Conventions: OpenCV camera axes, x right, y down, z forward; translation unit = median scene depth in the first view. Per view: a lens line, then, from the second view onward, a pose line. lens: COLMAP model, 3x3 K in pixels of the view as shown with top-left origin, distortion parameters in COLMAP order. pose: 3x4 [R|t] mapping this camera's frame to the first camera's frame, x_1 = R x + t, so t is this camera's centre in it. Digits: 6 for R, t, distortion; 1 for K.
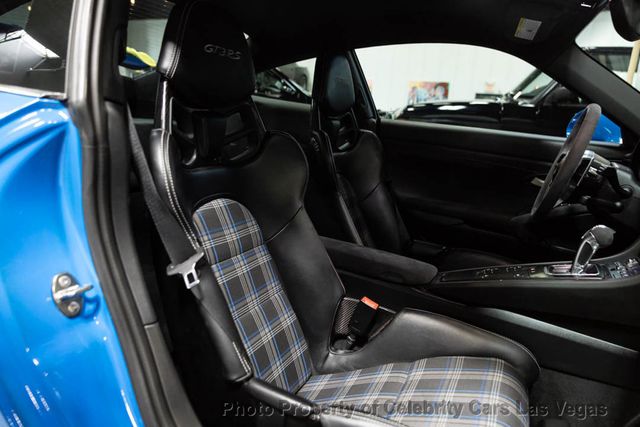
lens RADIAL K [[457.5, 0, 320.0], [0, 457.5, 213.5], [0, 0, 1]] dist [0.004833, 0.001263]
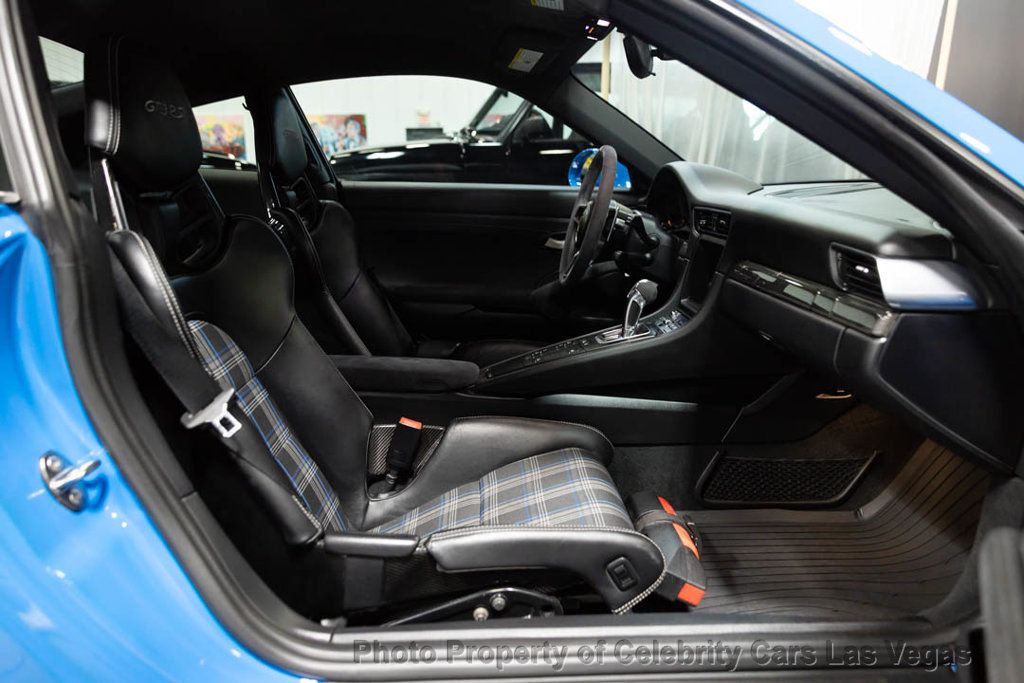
lens RADIAL K [[719.9, 0, 502.9], [0, 719.9, 340.2], [0, 0, 1]] dist [0.007173, 0.001704]
pose [[0.891929, -0.178043, 0.415649, -0.231767], [0.166375, 0.983954, 0.064456, 0.004298], [-0.420455, 0.011663, 0.907239, -0.171118]]
